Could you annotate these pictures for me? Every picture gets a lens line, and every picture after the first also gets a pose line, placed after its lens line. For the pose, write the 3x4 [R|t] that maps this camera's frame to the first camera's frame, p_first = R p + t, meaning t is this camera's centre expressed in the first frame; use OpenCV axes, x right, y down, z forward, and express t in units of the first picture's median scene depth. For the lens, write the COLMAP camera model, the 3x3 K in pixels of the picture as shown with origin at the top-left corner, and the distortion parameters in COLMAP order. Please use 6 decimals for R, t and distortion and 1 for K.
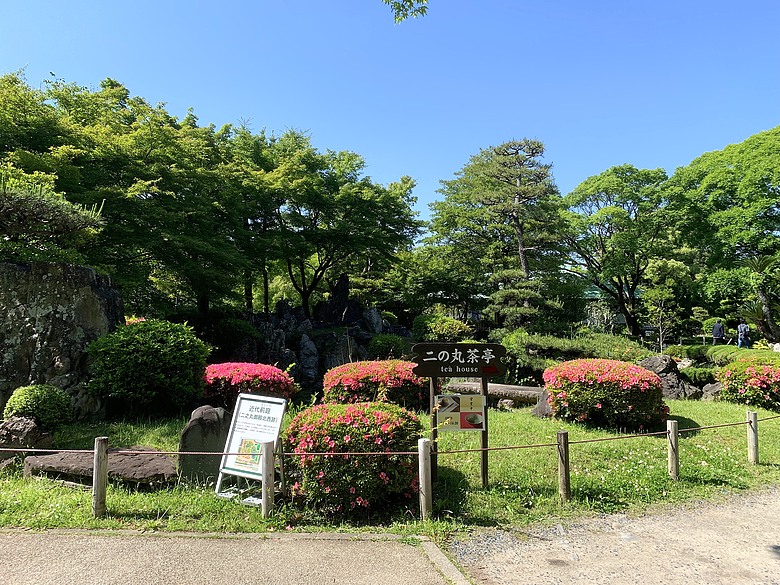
lens RADIAL K [[585.3, 0, 389.7], [0, 585.3, 270.7], [0, 0, 1]] dist [-0.000130, -0.094525]
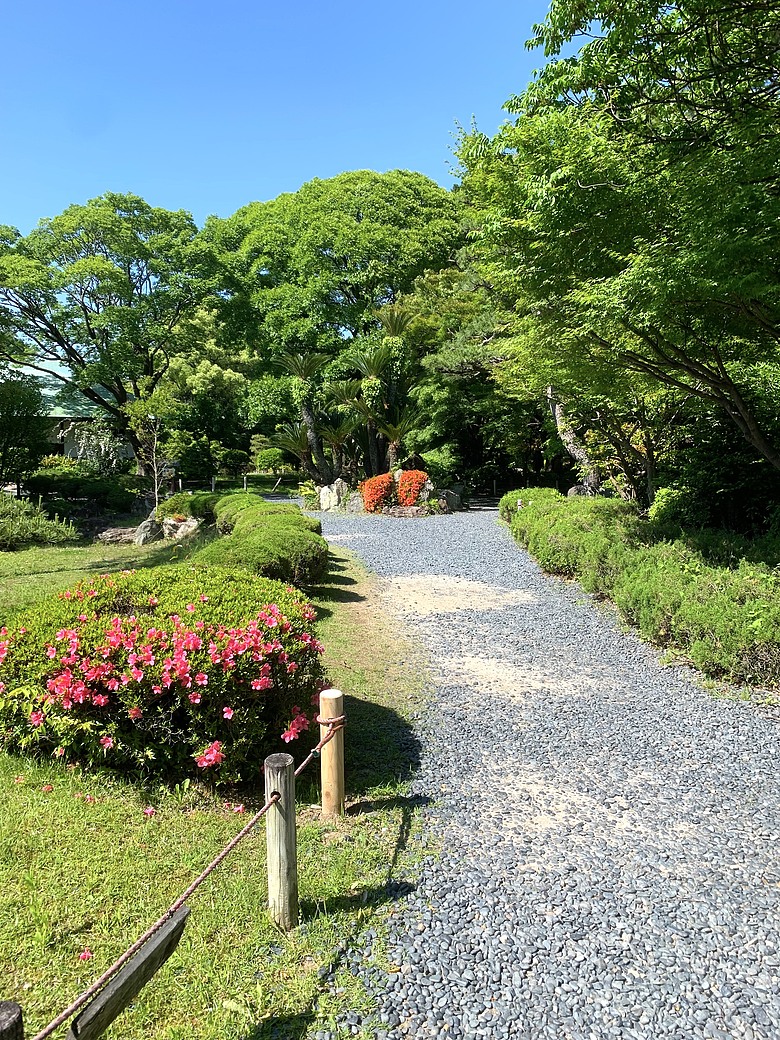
lens RADIAL K [[787.6, 0, 390.0], [0, 787.6, 520.0], [0, 0, 1]] dist [0.000698, 0.000398]
pose [[0.803582, -0.050540, 0.593044, 0.129330], [-0.052396, 0.986513, 0.155070, 0.012212], [-0.592883, -0.155685, 0.790096, 0.150395]]
